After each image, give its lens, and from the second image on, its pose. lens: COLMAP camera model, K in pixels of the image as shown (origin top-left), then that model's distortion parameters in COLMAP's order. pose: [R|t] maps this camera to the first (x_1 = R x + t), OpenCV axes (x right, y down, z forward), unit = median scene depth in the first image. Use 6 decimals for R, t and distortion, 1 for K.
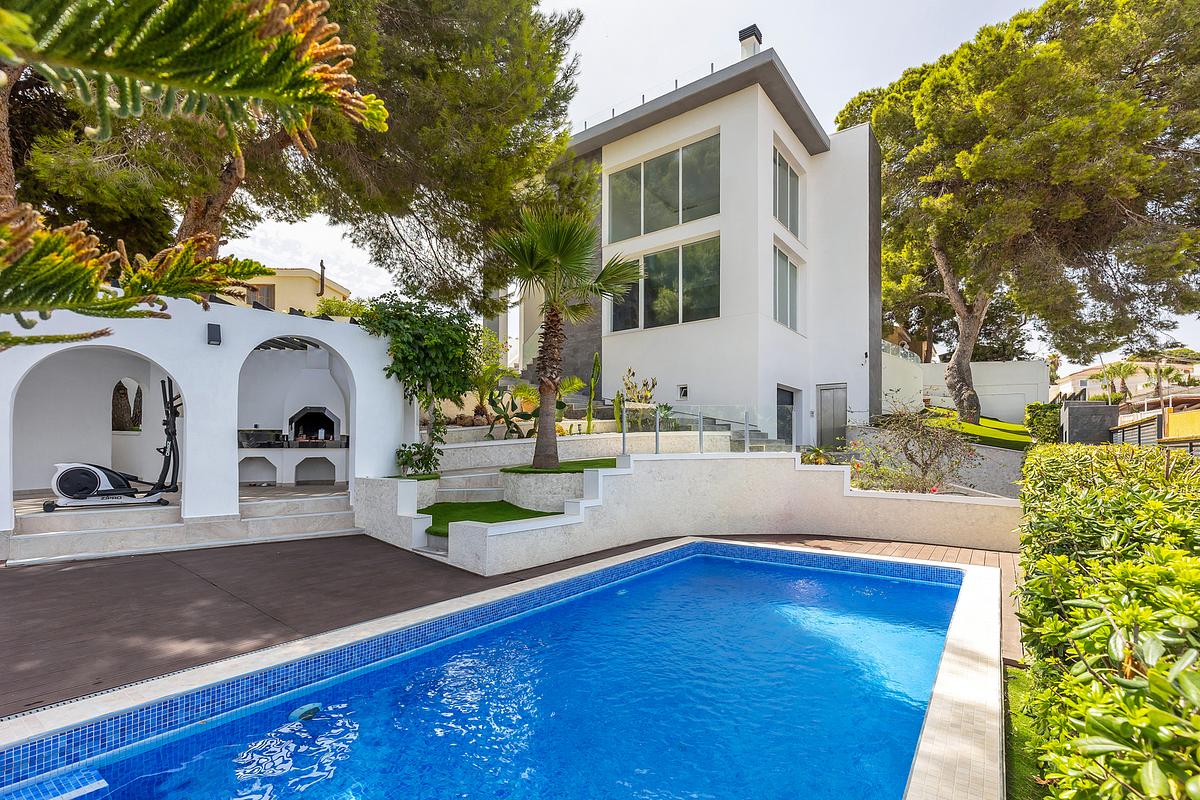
lens RADIAL K [[552.5, 0, 608.1], [0, 552.5, 440.6], [0, 0, 1]] dist [0.004250, 0.001406]
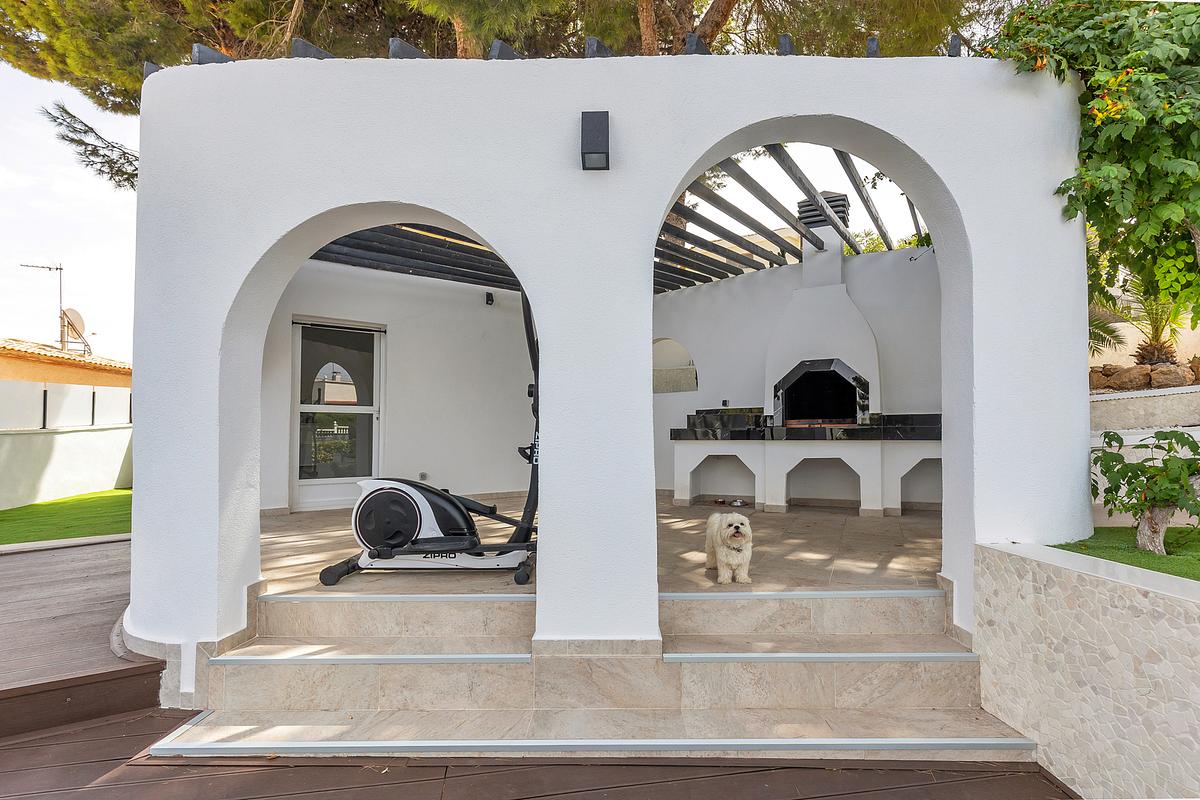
lens RADIAL K [[570.9, 0, 614.3], [0, 570.9, 417.7], [0, 0, 1]] dist [0.014987, 0.000187]
pose [[0.707093, -0.024037, -0.706712, -0.360091], [0.015273, 0.999708, -0.018721, -0.000560], [0.706956, 0.002444, 0.707253, 0.609803]]
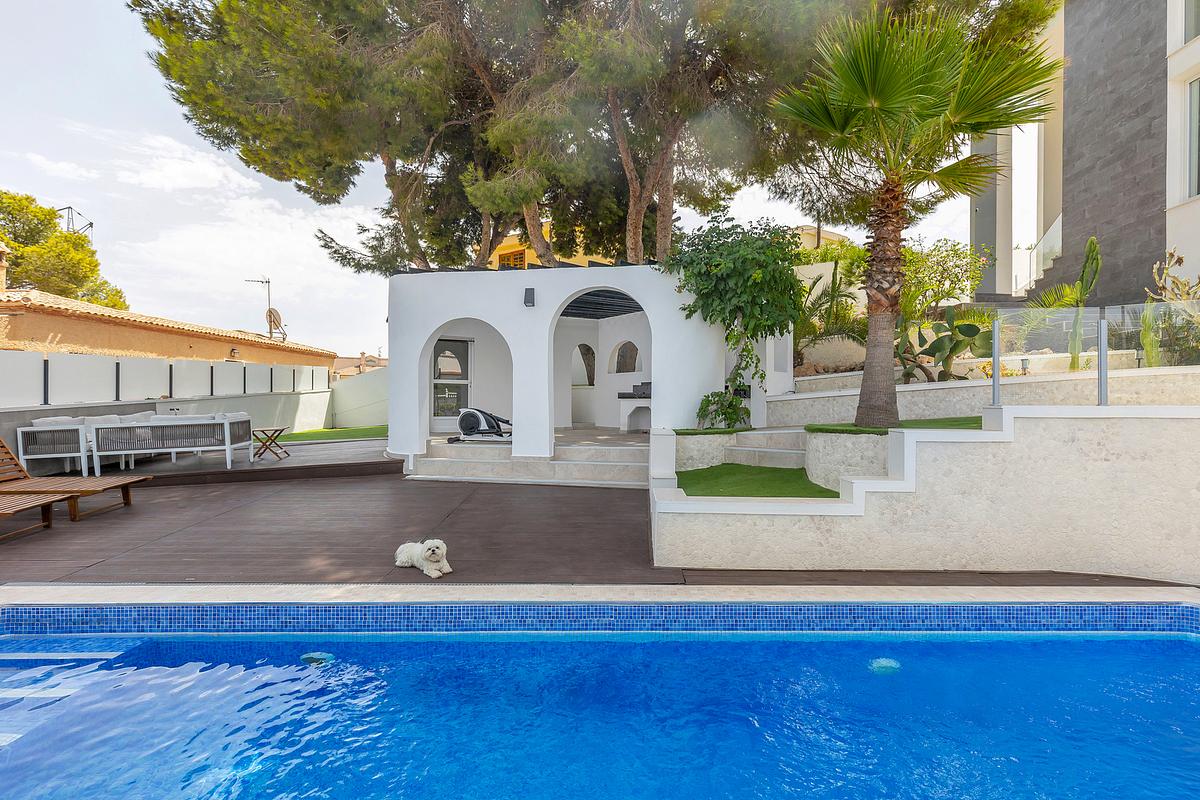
lens RADIAL K [[552.5, 0, 621.6], [0, 552.5, 406.2], [0, 0, 1]] dist [0.004250, 0.001406]
pose [[0.597750, 0.007149, -0.801651, 0.255911], [0.009240, 0.999832, 0.015806, 0.013396], [0.801629, -0.016855, 0.597584, 0.385649]]
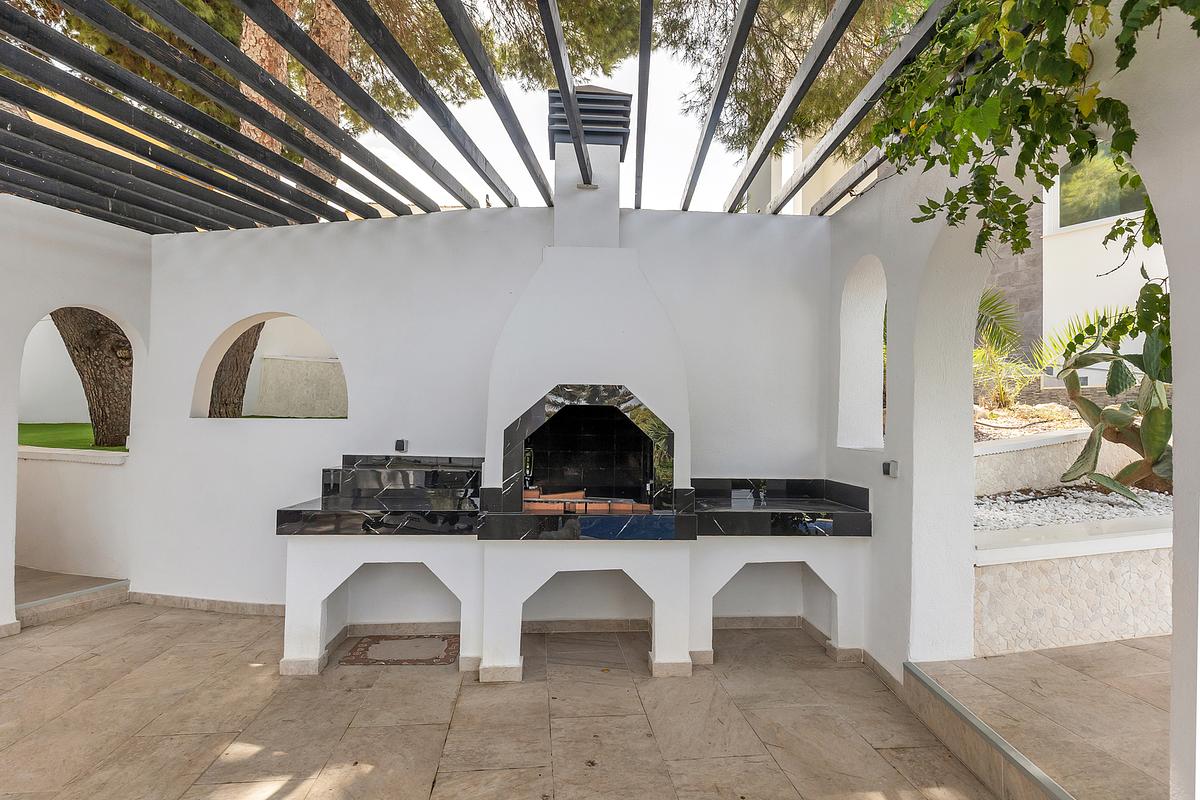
lens RADIAL K [[552.5, 0, 588.3], [0, 552.5, 421.9], [0, 0, 1]] dist [0.004250, 0.001406]
pose [[0.968973, 0.007539, -0.247051, -0.575639], [-0.006251, 0.999962, 0.005998, -0.055259], [0.247087, -0.004268, 0.968984, 0.916562]]
